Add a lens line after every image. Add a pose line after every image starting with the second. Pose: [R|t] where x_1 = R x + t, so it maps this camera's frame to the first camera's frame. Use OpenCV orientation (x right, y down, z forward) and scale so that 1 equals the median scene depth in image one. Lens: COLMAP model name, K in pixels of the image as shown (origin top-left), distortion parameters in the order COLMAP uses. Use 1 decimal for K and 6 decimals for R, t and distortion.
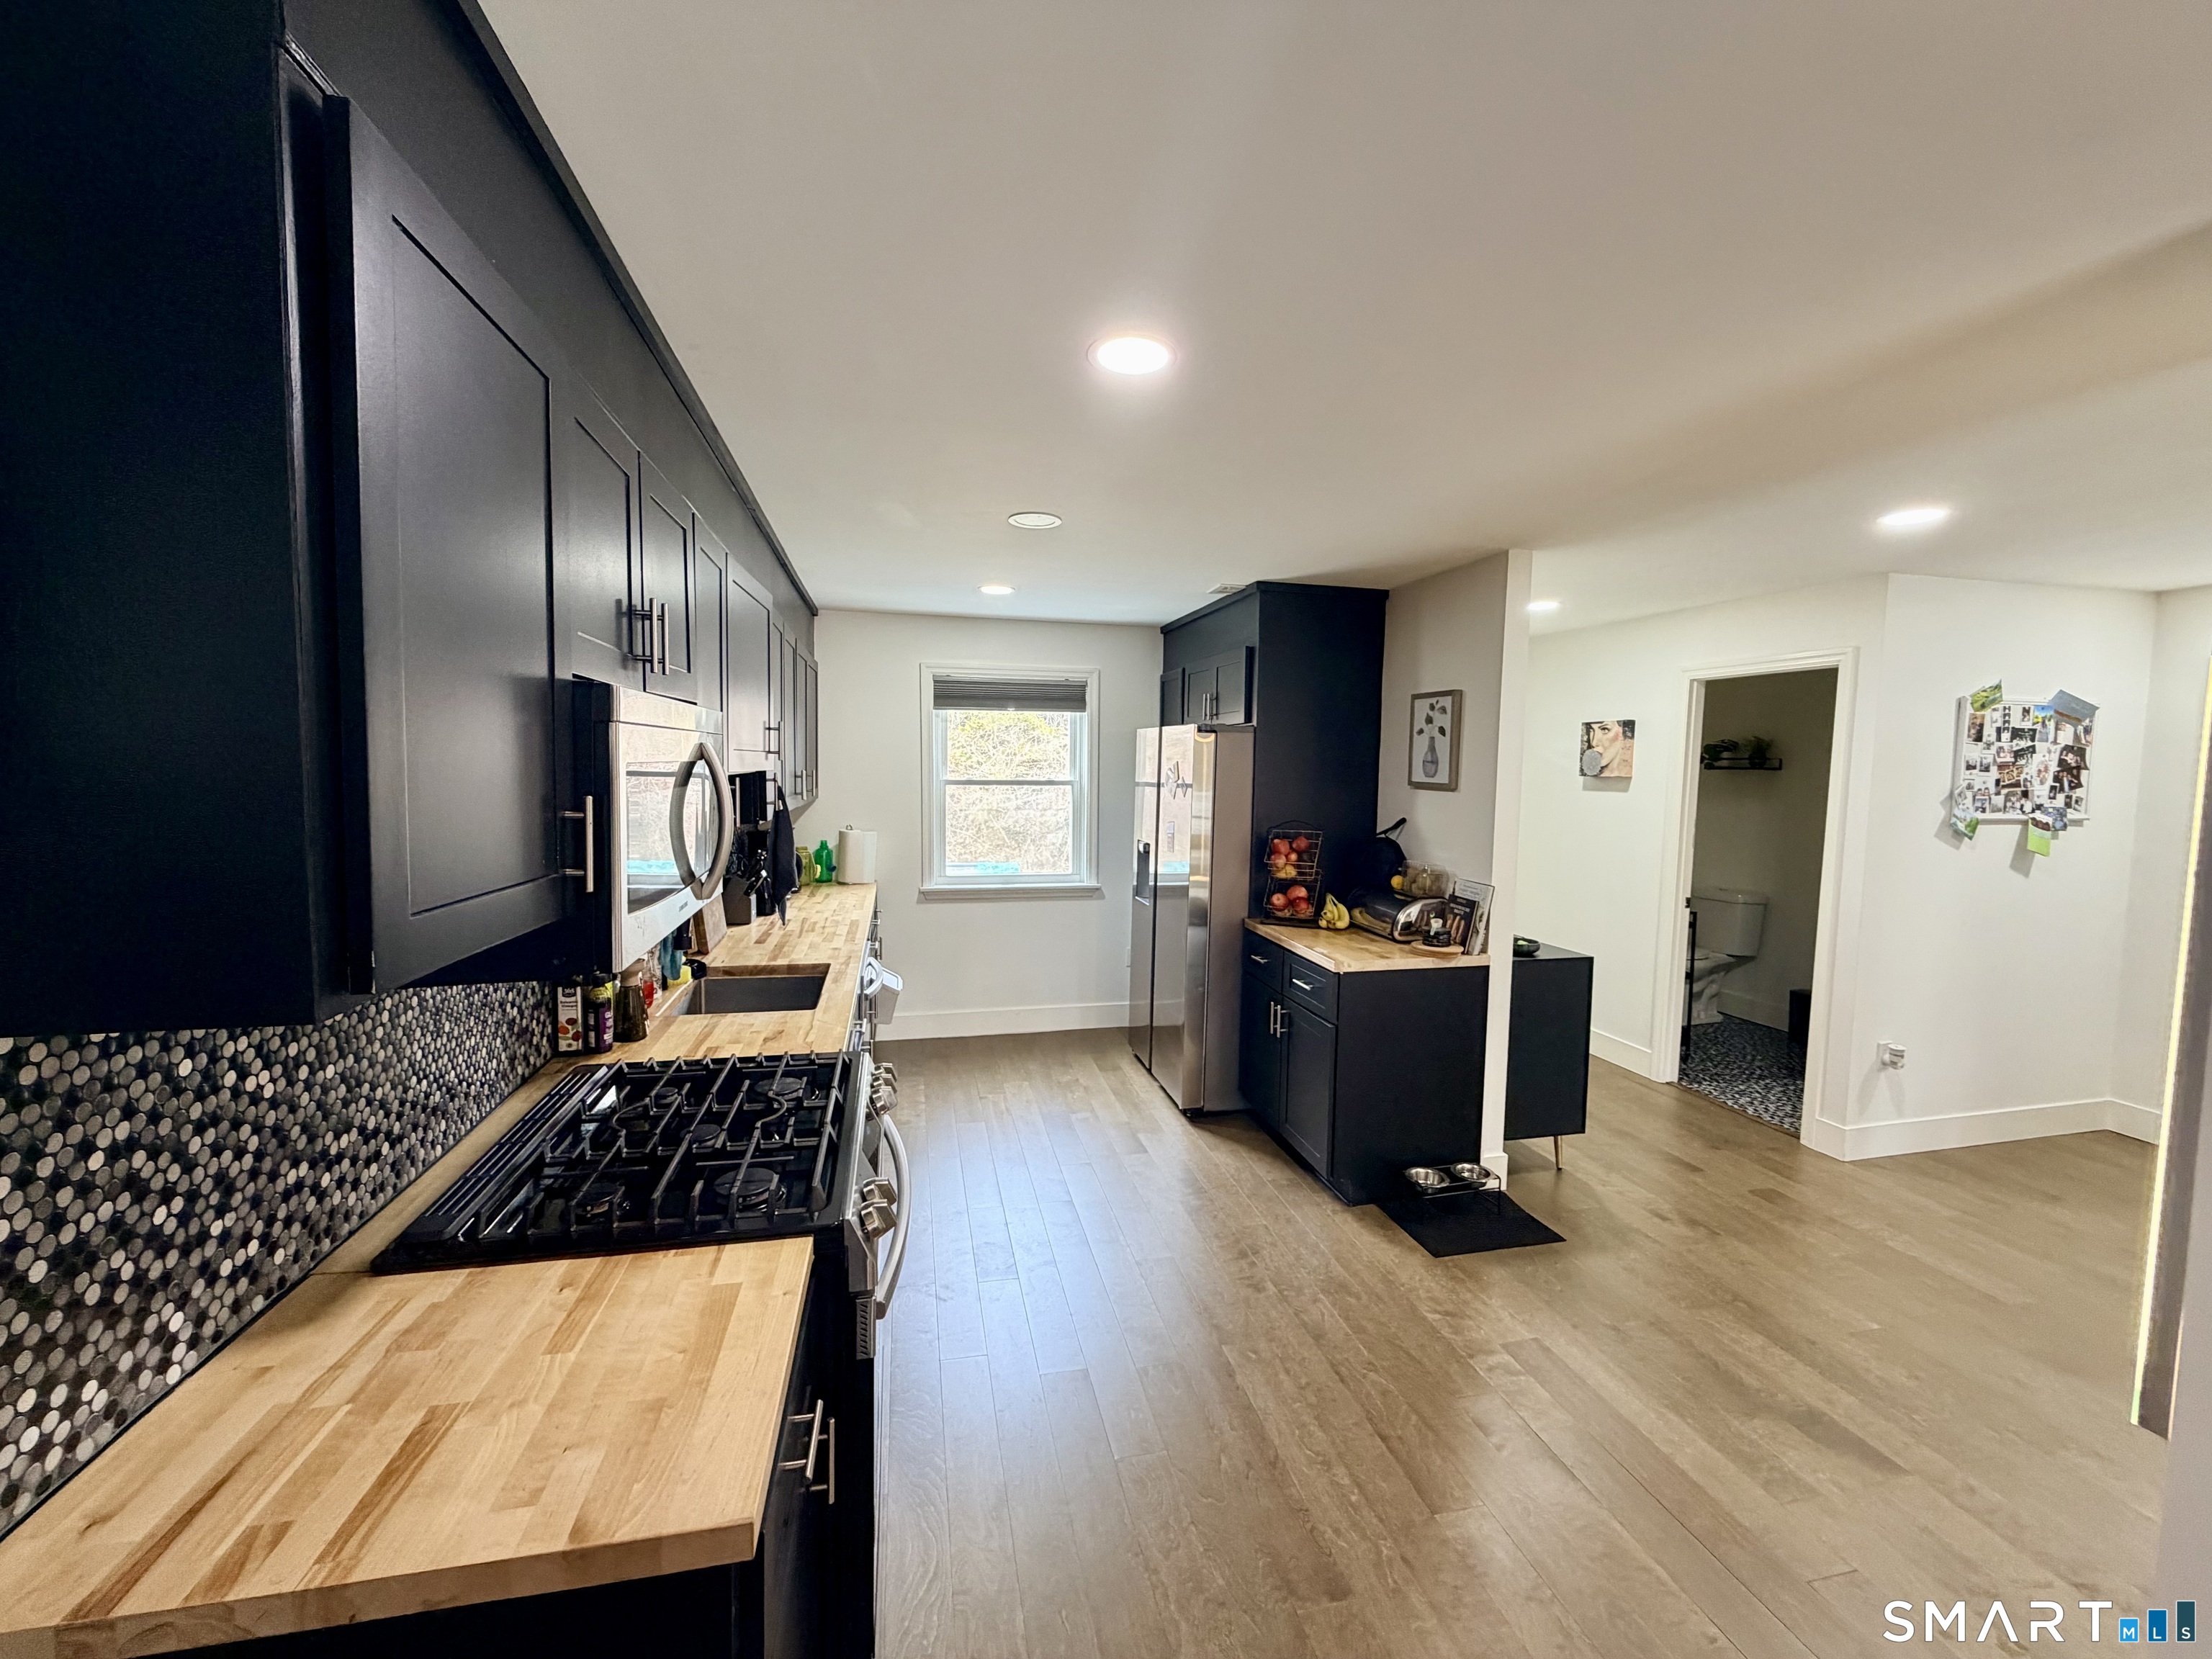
lens RADIAL K [[877.1, 0, 1103.4], [0, 877.1, 831.1], [0, 0, 1]] dist [-0.004646, 0.001057]
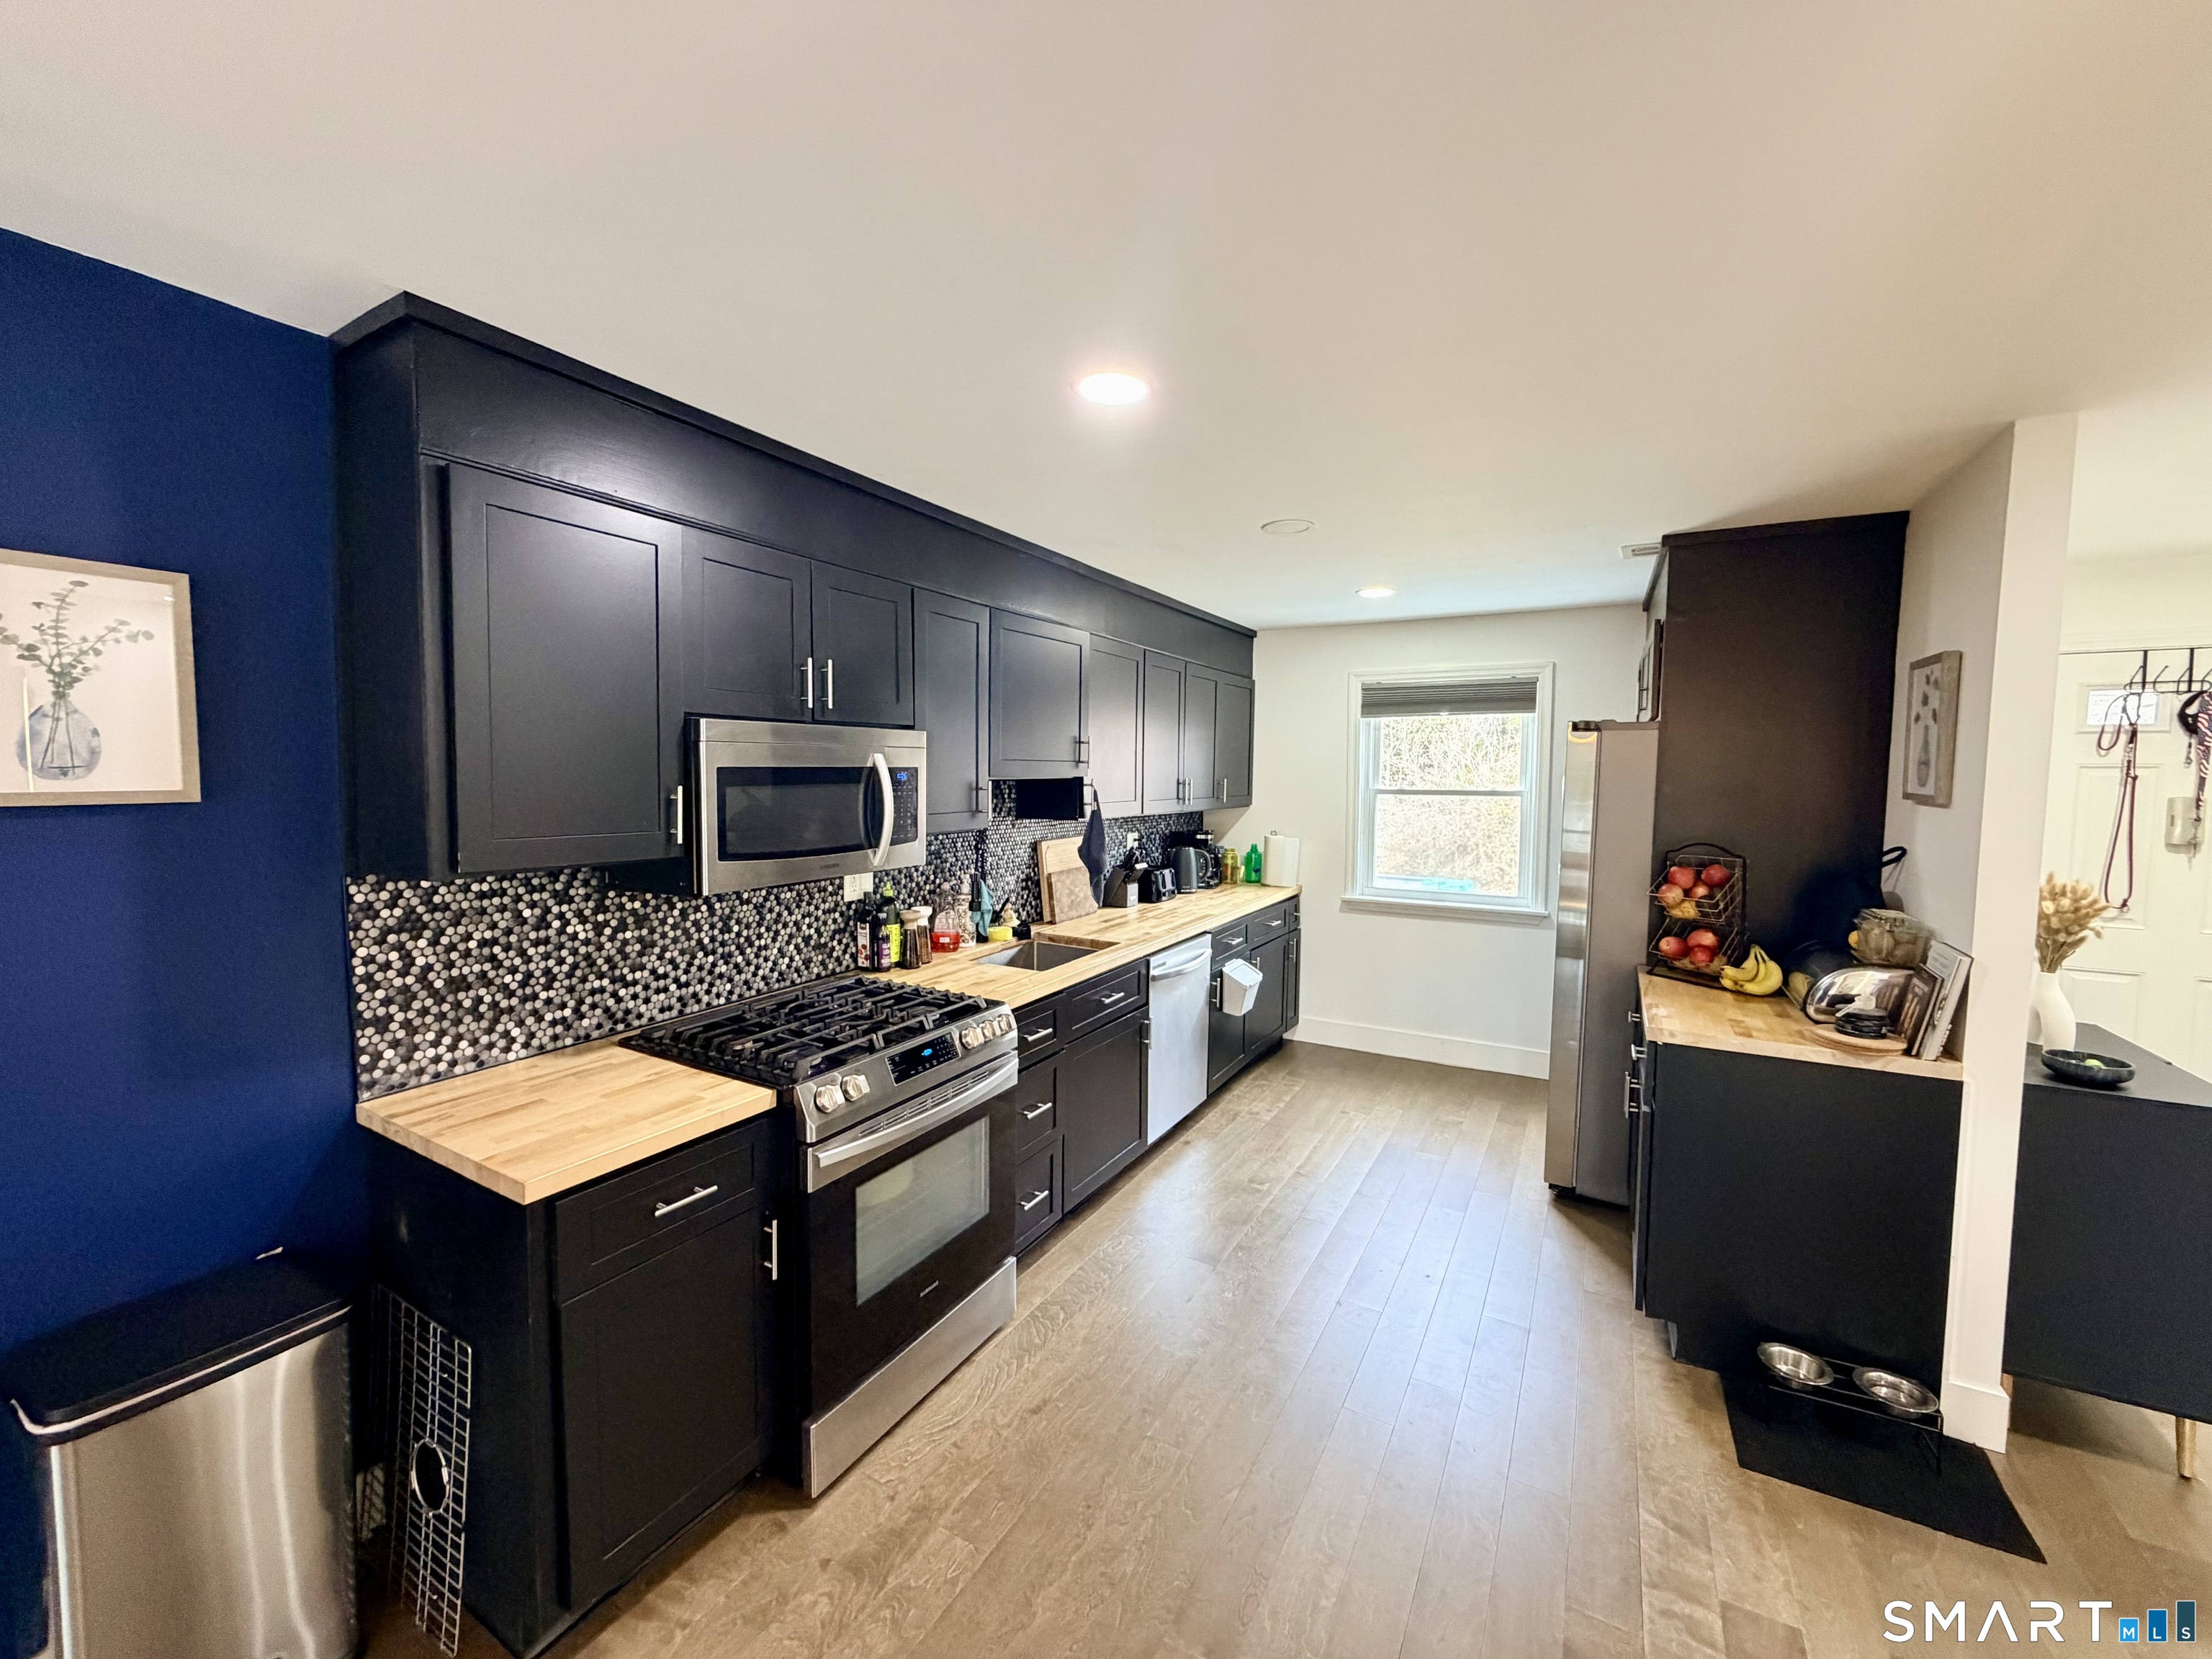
lens RADIAL K [[877.1, 0, 1103.4], [0, 877.1, 831.1], [0, 0, 1]] dist [-0.004646, 0.001057]
pose [[0.738573, 0.038299, -0.673085, 1.216116], [-0.048719, 0.998807, 0.003373, 0.000472], [0.672411, 0.030301, 0.739558, 0.328432]]
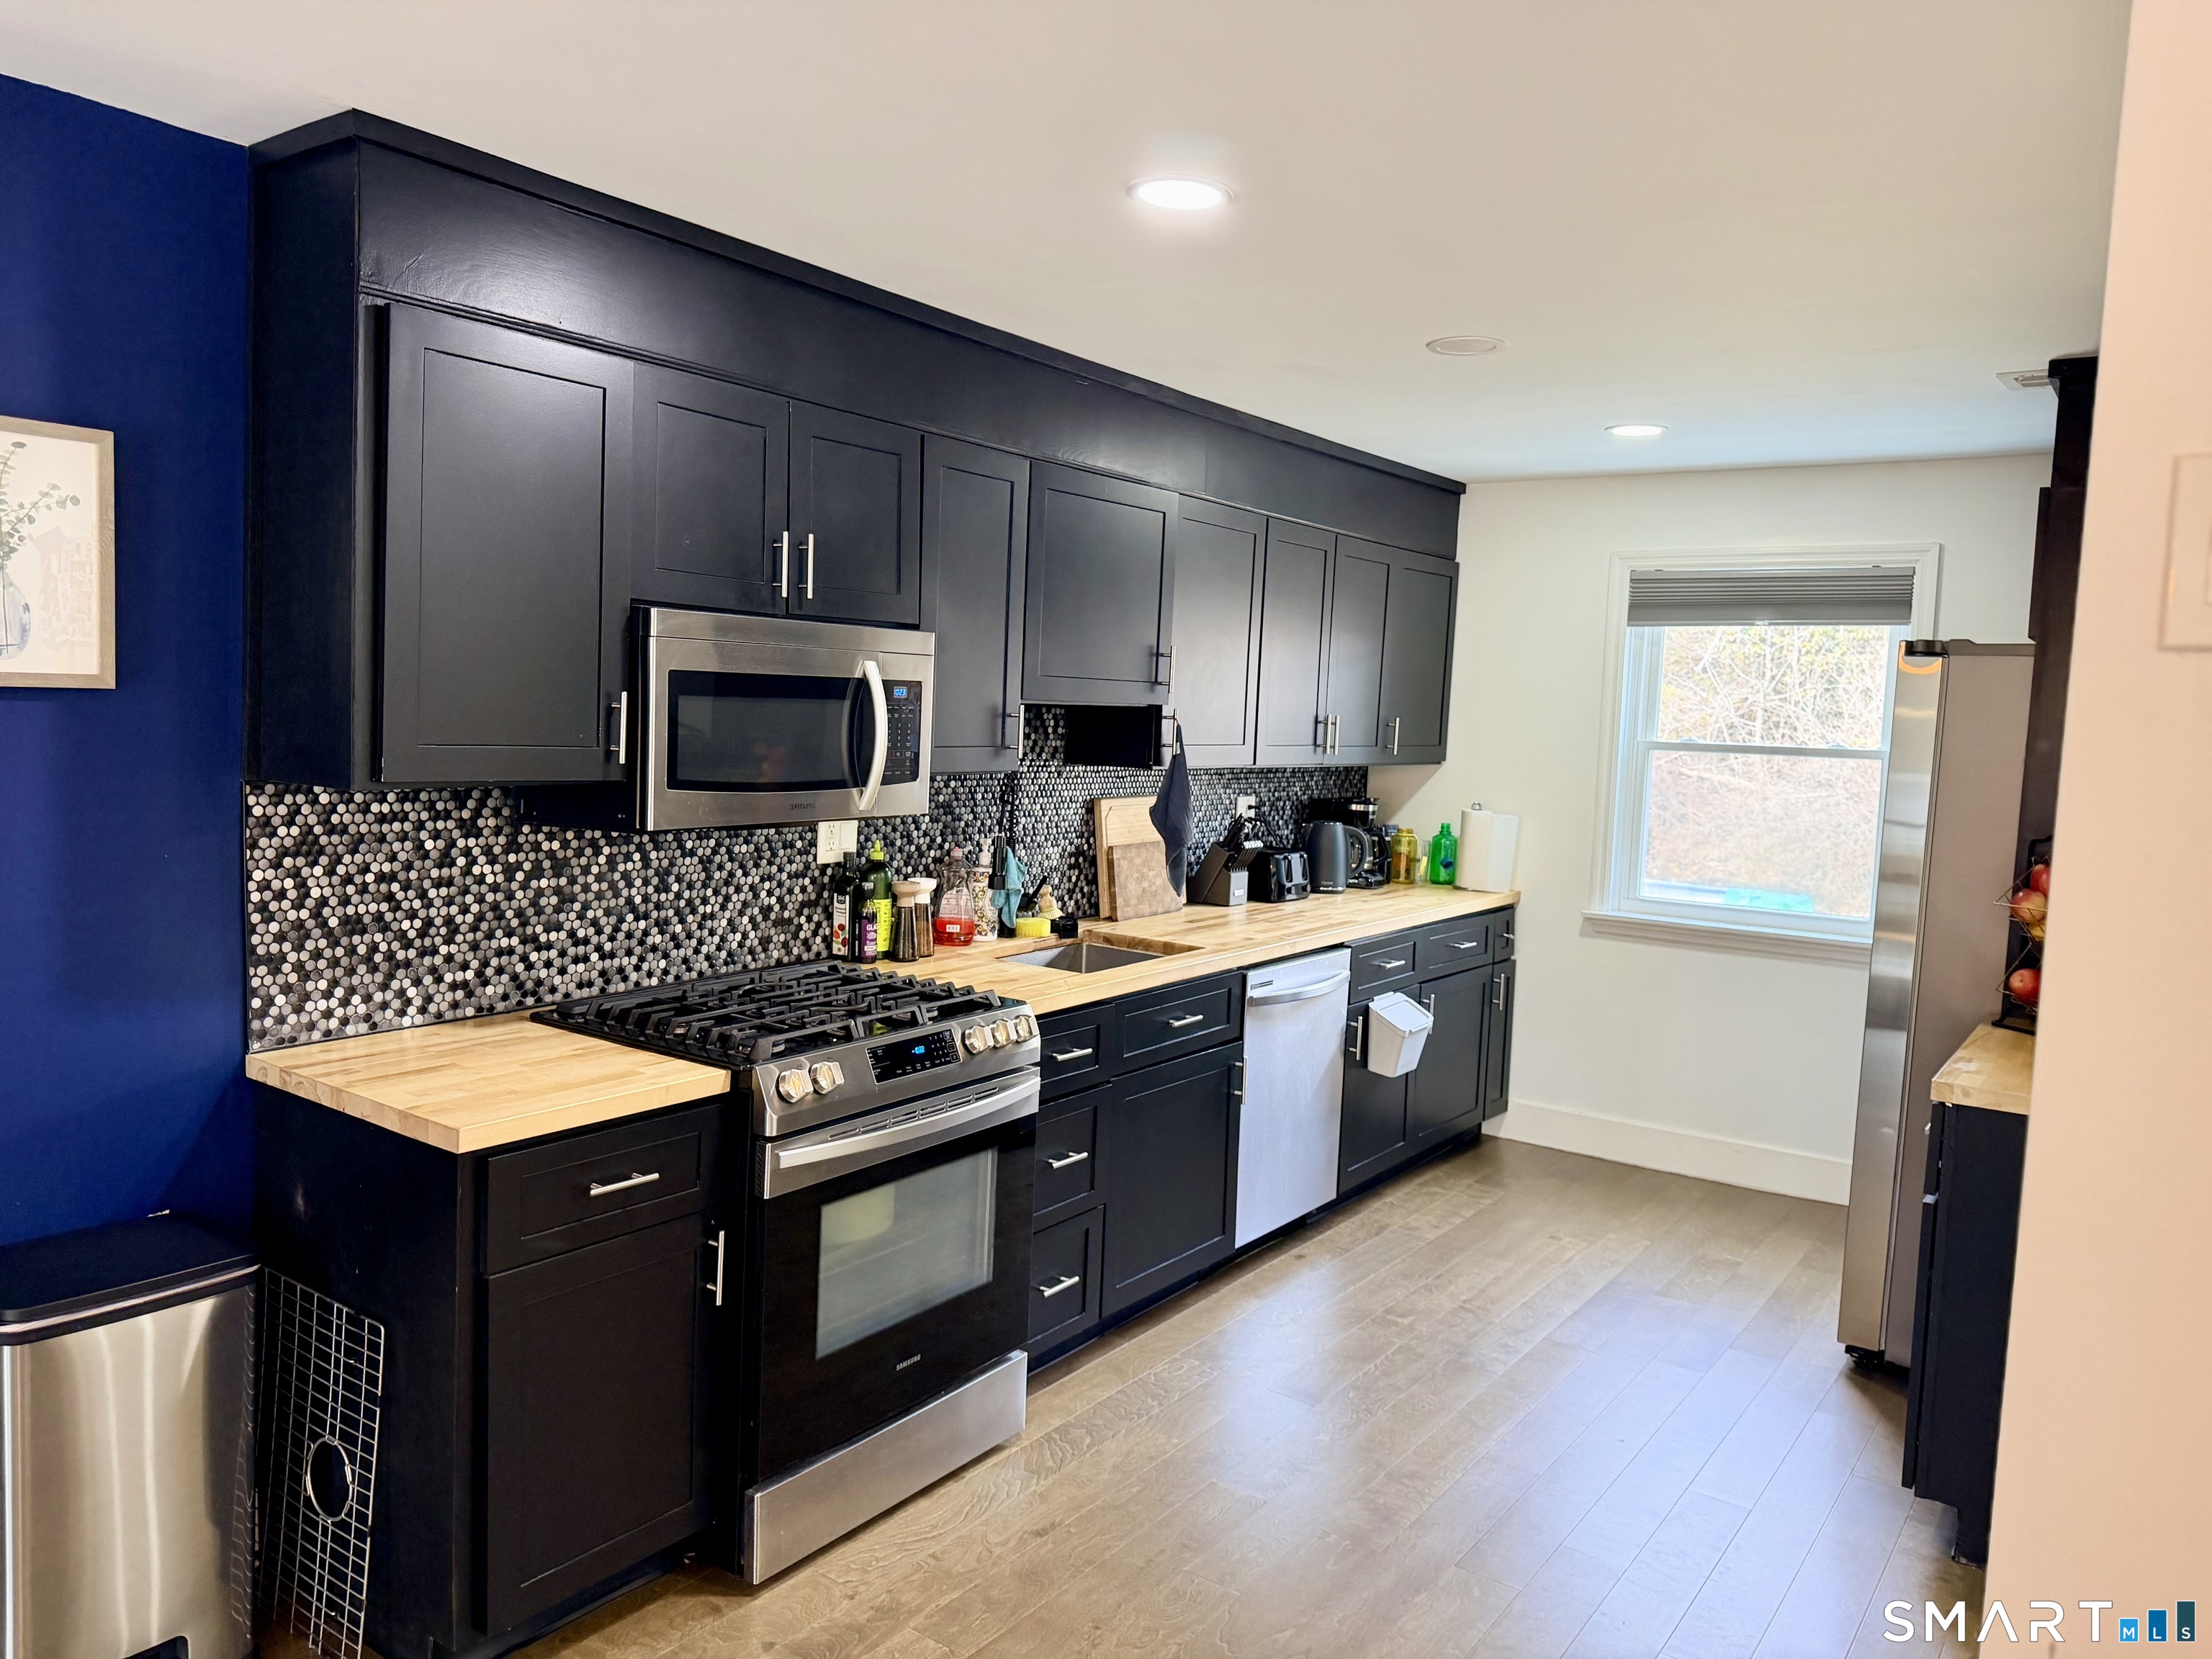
lens RADIAL K [[1541.3, 0, 1106.9], [0, 1541.3, 843.1], [0, 0, 1]] dist [0.175286, -0.405456]
pose [[0.668788, 0.079729, -0.739165, 1.805798], [-0.086333, 0.995835, 0.029301, 0.060051], [0.738423, 0.044218, 0.672886, -0.057801]]
